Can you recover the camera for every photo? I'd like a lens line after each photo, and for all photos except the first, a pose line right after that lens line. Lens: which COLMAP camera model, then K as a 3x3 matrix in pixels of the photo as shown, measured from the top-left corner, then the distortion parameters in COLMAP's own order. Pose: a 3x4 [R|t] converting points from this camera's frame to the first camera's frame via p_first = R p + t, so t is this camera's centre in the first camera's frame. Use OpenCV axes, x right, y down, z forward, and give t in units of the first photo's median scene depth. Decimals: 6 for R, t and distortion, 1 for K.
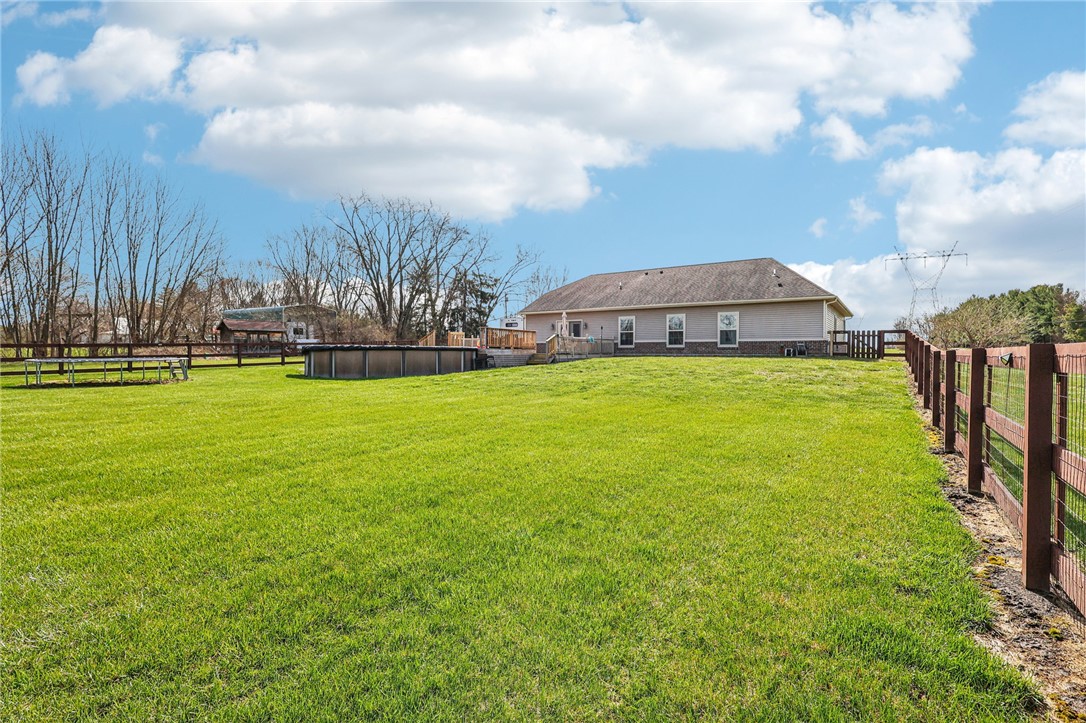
lens RADIAL K [[504.7, 0, 539.4], [0, 504.7, 355.8], [0, 0, 1]] dist [0.001564, -0.000445]
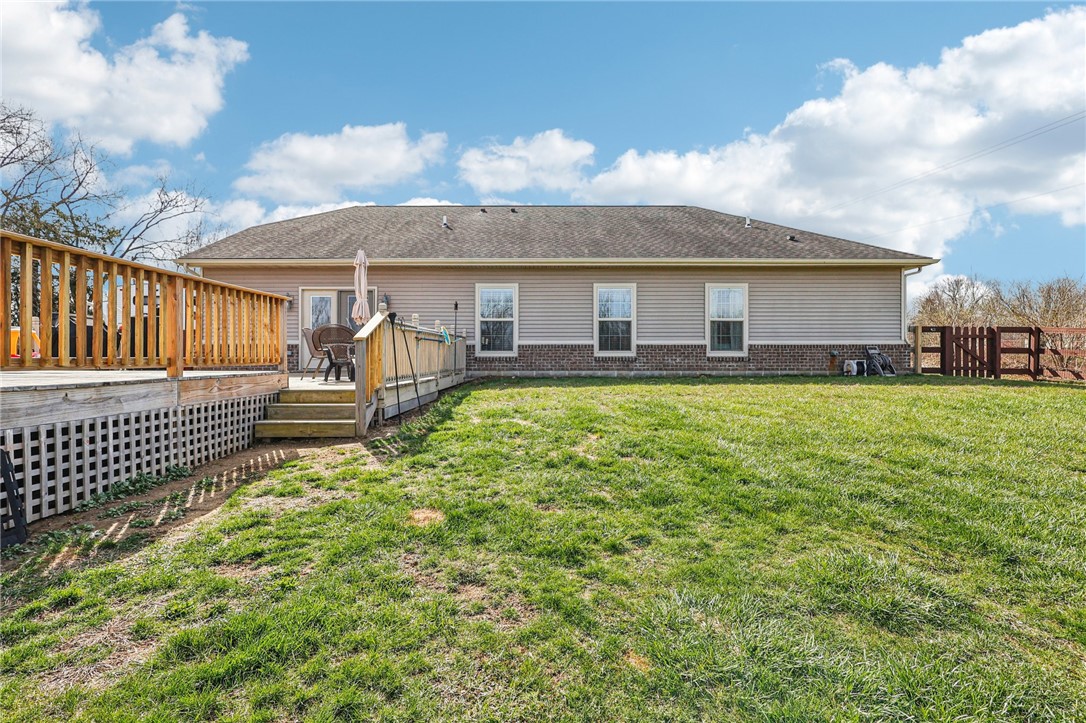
lens RADIAL K [[504.7, 0, 539.4], [0, 504.7, 355.8], [0, 0, 1]] dist [0.001564, -0.000445]
pose [[0.820437, -0.005939, 0.571706, -0.043515], [0.006091, 0.999980, 0.001647, -0.018535], [-0.571705, 0.002131, 0.820457, 0.668319]]
